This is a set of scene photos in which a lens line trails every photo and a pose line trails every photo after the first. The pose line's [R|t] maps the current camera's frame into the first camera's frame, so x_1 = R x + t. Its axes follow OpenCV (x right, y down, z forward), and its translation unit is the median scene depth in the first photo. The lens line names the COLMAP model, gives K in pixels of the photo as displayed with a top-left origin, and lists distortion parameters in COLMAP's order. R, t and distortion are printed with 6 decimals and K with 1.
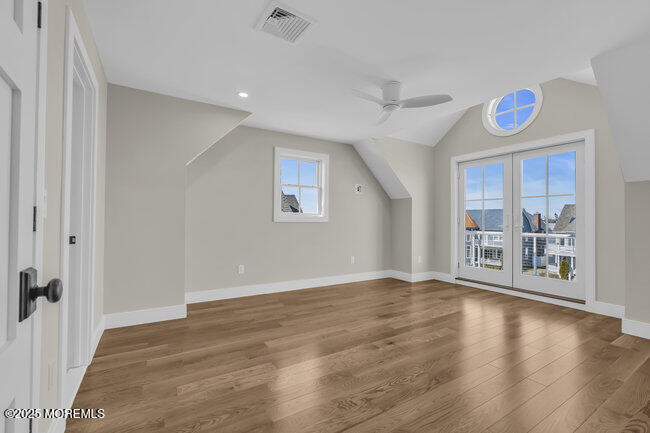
lens RADIAL K [[293.8, 0, 322.9], [0, 293.8, 216.3], [0, 0, 1]] dist [-0.002223, -0.000515]
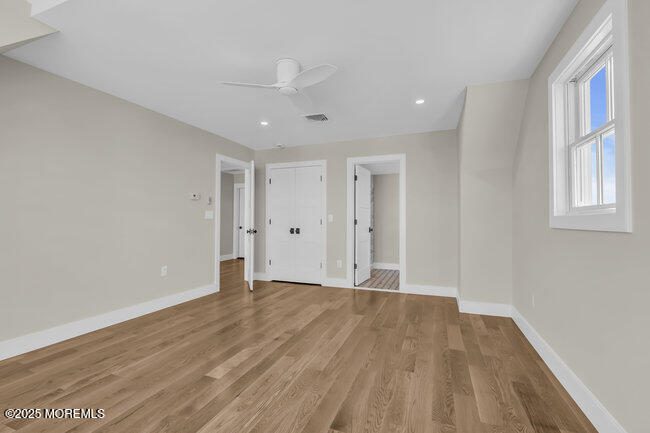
lens RADIAL K [[293.8, 0, 328.3], [0, 293.8, 217.9], [0, 0, 1]] dist [-0.002223, -0.000515]
pose [[-0.794168, -0.017339, -0.607451, 0.437511], [-0.001673, 0.999651, -0.026347, 0.016269], [0.607697, -0.019908, -0.793920, 1.167376]]
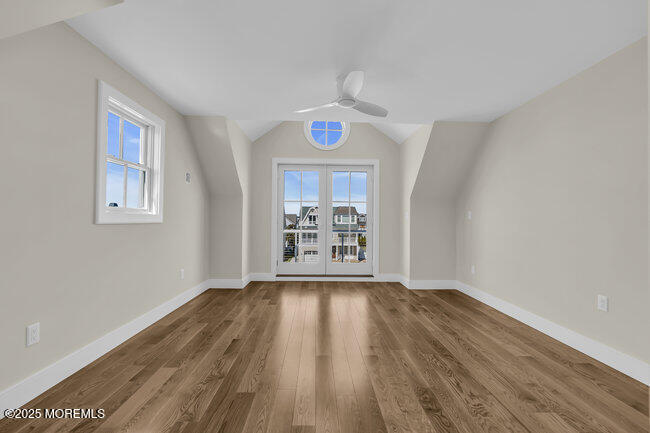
lens RADIAL K [[293.8, 0, 330.7], [0, 293.8, 217.4], [0, 0, 1]] dist [-0.002223, -0.000515]
pose [[0.495420, 0.006100, 0.868632, -0.413969], [-0.018667, 0.999819, 0.003625, -0.002104], [-0.868453, -0.018011, 0.495444, 0.381439]]
